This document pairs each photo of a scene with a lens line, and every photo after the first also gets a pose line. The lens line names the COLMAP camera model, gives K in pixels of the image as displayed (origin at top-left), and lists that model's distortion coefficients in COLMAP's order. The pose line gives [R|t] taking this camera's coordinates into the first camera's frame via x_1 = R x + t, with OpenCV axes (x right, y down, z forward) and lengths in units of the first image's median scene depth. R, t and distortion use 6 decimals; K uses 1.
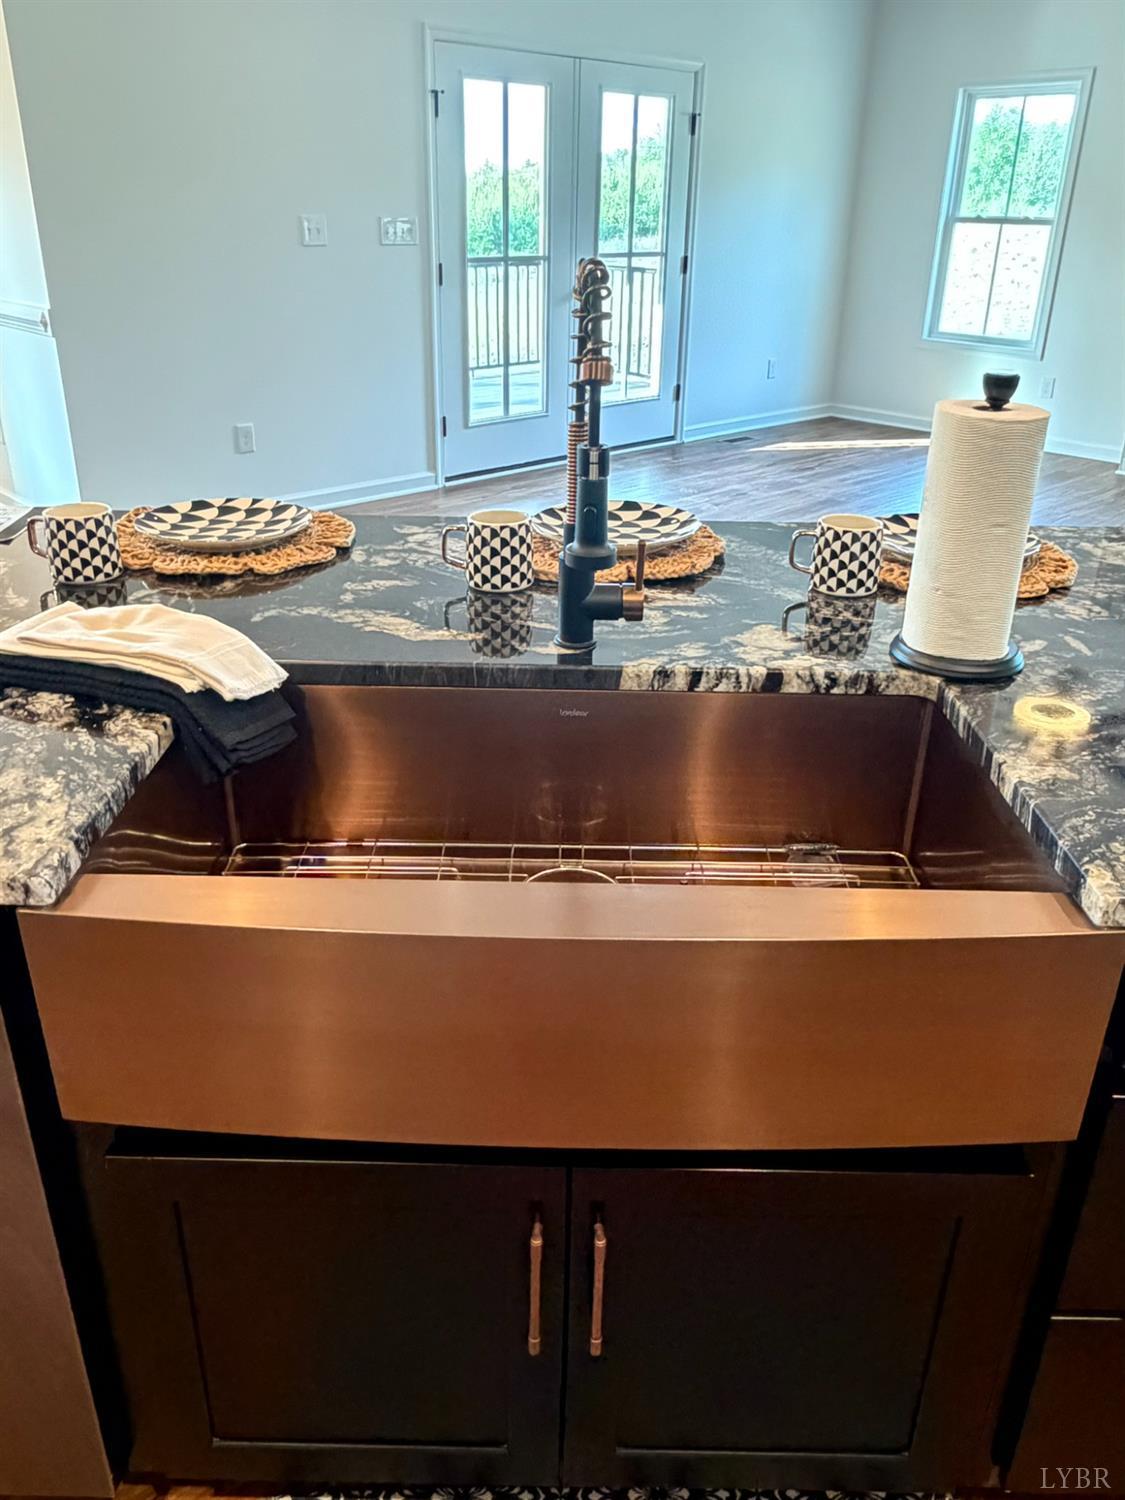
lens RADIAL K [[1141.8, 0, 563.1], [0, 1141.8, 719.3], [0, 0, 1]] dist [0.001012, -0.001907]
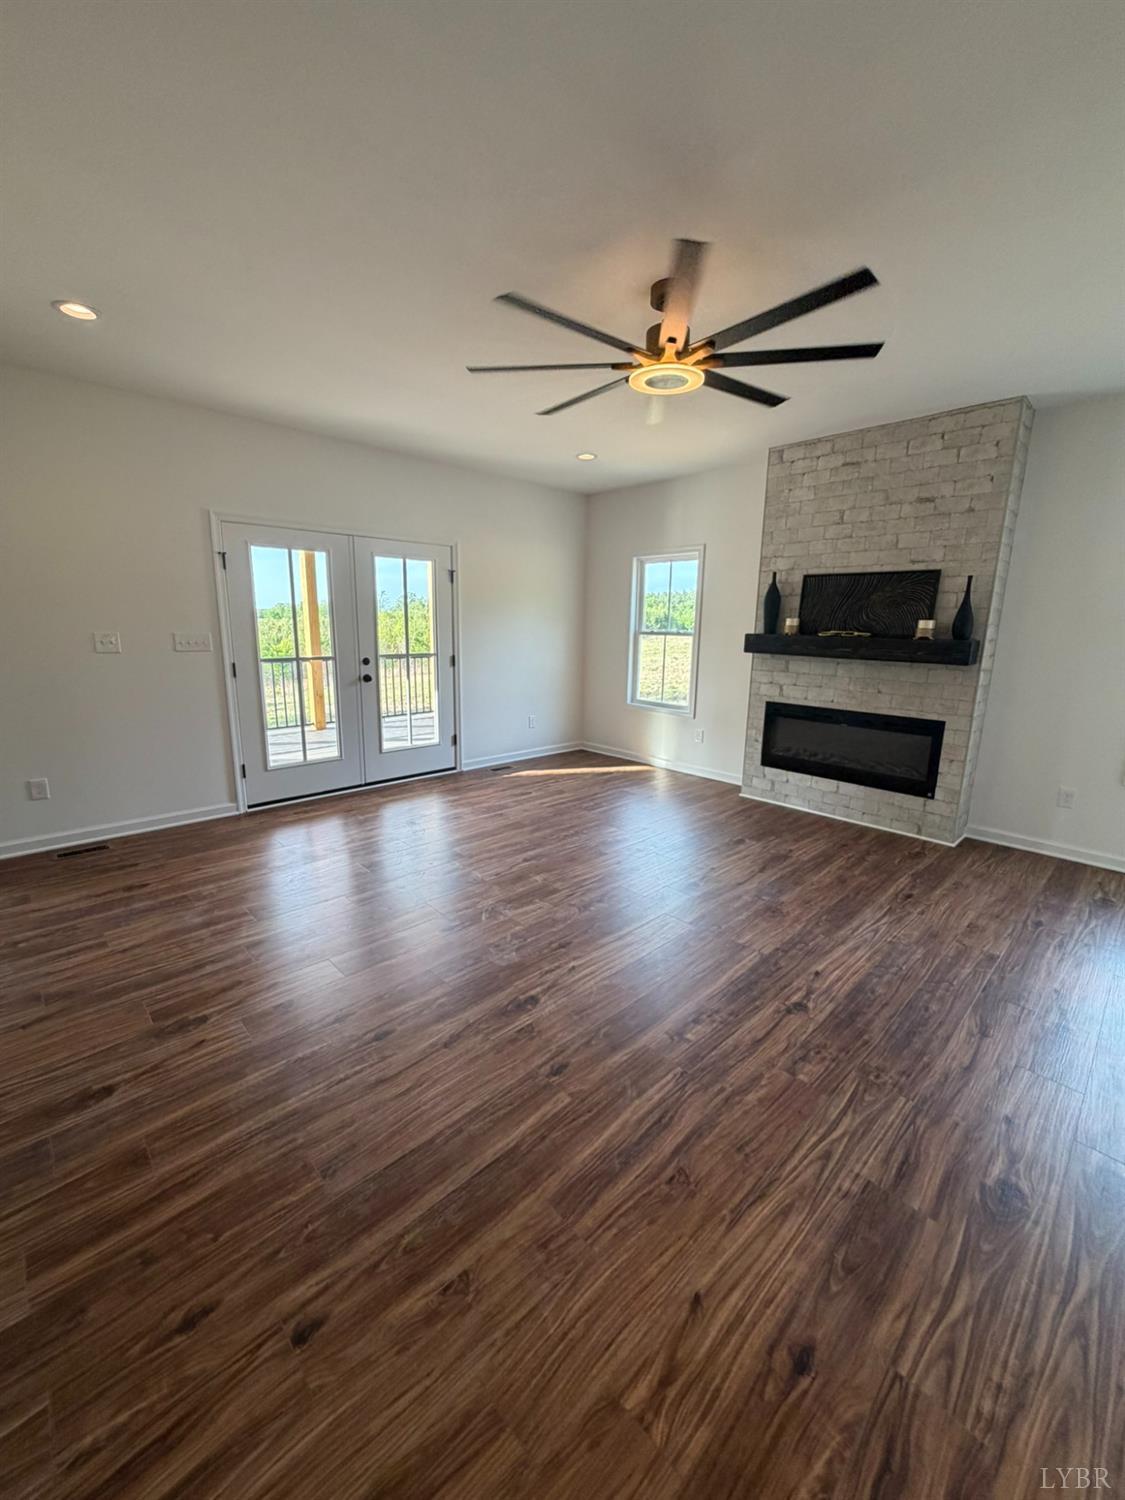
lens RADIAL K [[597.6, 0, 561.9], [0, 597.6, 745.0], [0, 0, 1]] dist [0.000928, -0.000215]
pose [[0.999997, -0.002126, 0.001032, 0.255152], [0.002302, 0.974970, -0.222326, -0.108504], [-0.000534, 0.222328, 0.974972, 0.240051]]
